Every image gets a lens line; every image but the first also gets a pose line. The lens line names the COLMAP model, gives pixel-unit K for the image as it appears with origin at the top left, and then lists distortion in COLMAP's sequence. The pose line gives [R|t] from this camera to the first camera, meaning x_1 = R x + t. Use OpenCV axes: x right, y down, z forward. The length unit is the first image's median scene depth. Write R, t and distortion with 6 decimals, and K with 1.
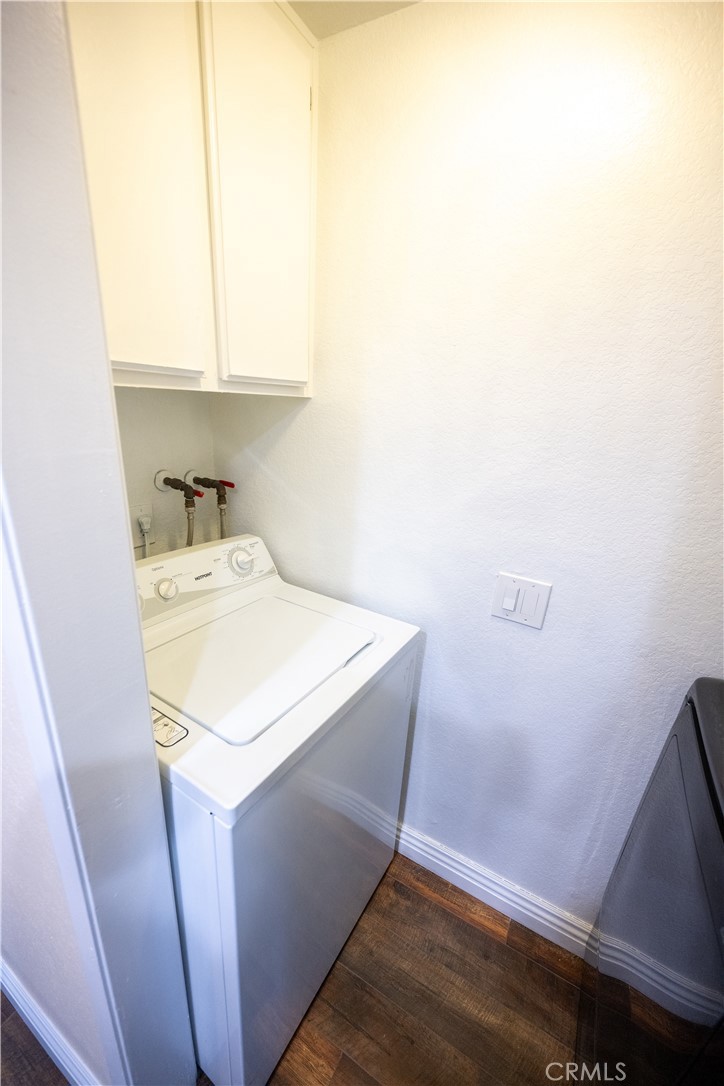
lens RADIAL K [[424.9, 0, 361.5], [0, 424.9, 545.6], [0, 0, 1]] dist [0.001439, 0.000092]
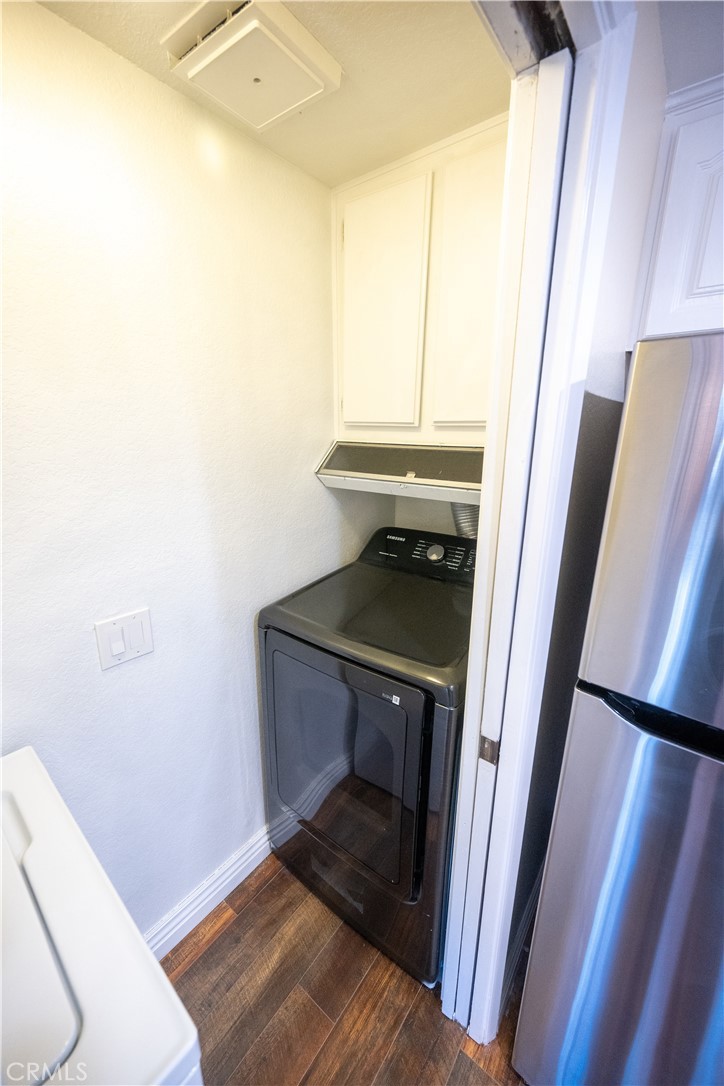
lens RADIAL K [[424.9, 0, 361.5], [0, 424.9, 545.6], [0, 0, 1]] dist [0.001439, 0.000092]
pose [[0.157110, -0.319925, 0.934326, -0.384216], [0.326902, 0.909588, 0.256485, -0.136992], [-0.931908, 0.265137, 0.247489, 0.188745]]
